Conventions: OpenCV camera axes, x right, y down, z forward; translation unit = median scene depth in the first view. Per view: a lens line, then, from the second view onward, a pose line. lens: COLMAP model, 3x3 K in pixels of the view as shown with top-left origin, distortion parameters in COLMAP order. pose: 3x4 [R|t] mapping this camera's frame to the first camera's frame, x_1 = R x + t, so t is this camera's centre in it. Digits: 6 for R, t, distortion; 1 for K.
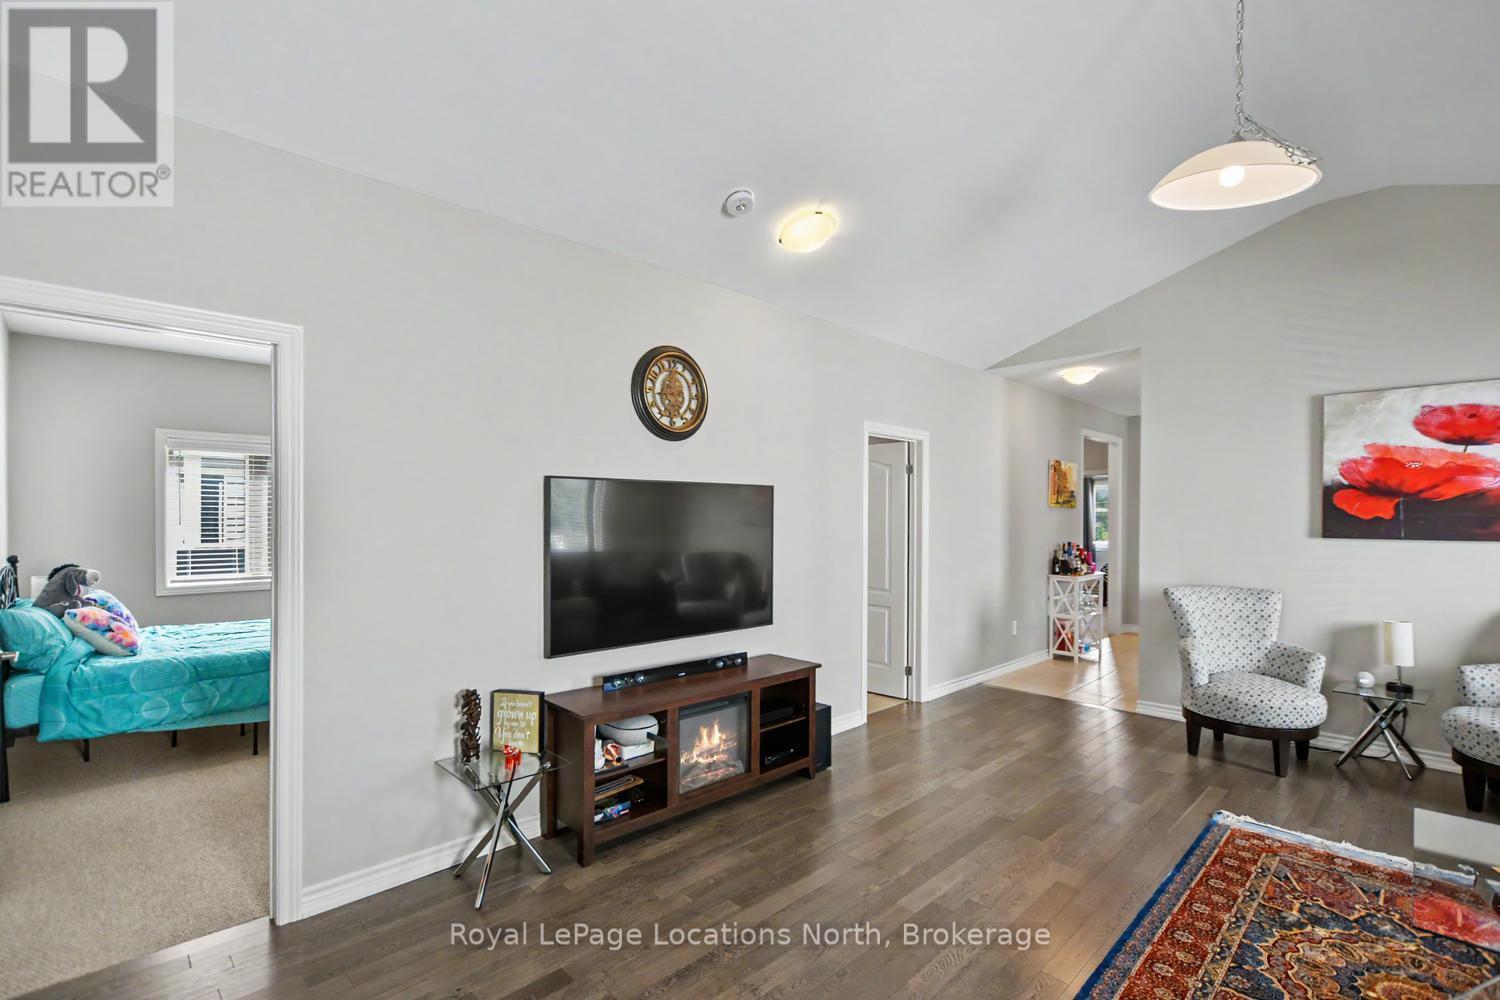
lens RADIAL K [[672.4, 0, 753.4], [0, 672.4, 519.5], [0, 0, 1]] dist [0.006731, -0.003054]
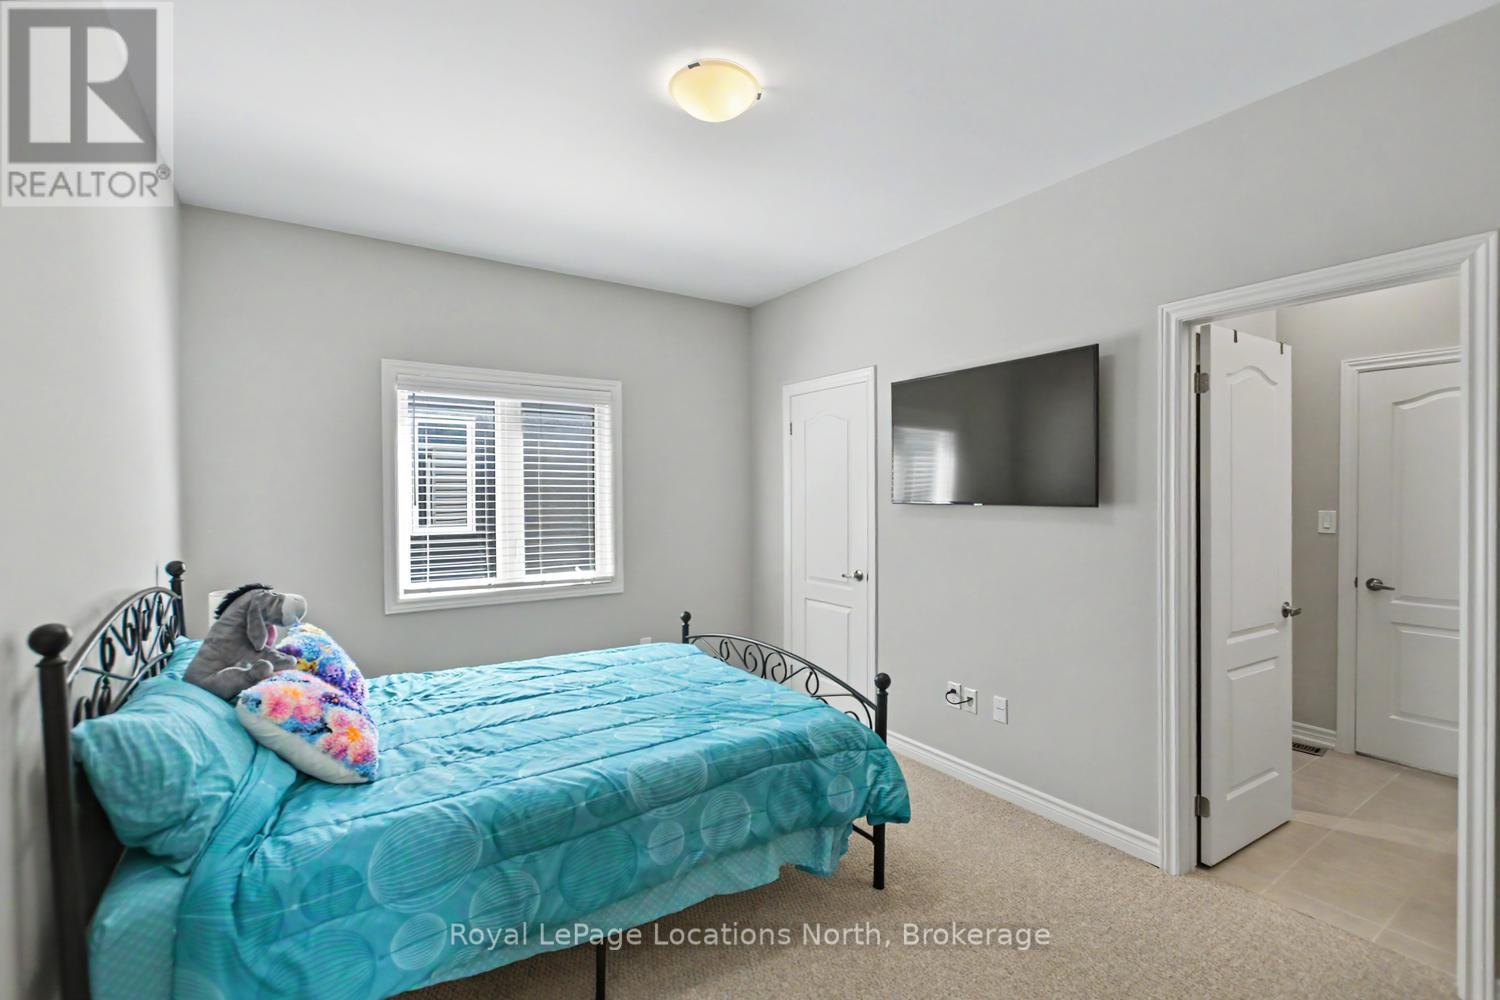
lens RADIAL K [[672.4, 0, 790.4], [0, 672.4, 491.3], [0, 0, 1]] dist [0.006731, -0.003054]
pose [[0.987308, -0.004043, -0.158768, -0.562306], [0.005592, 0.999941, 0.009309, -0.006316], [0.158721, -0.010079, 0.987272, 0.594291]]
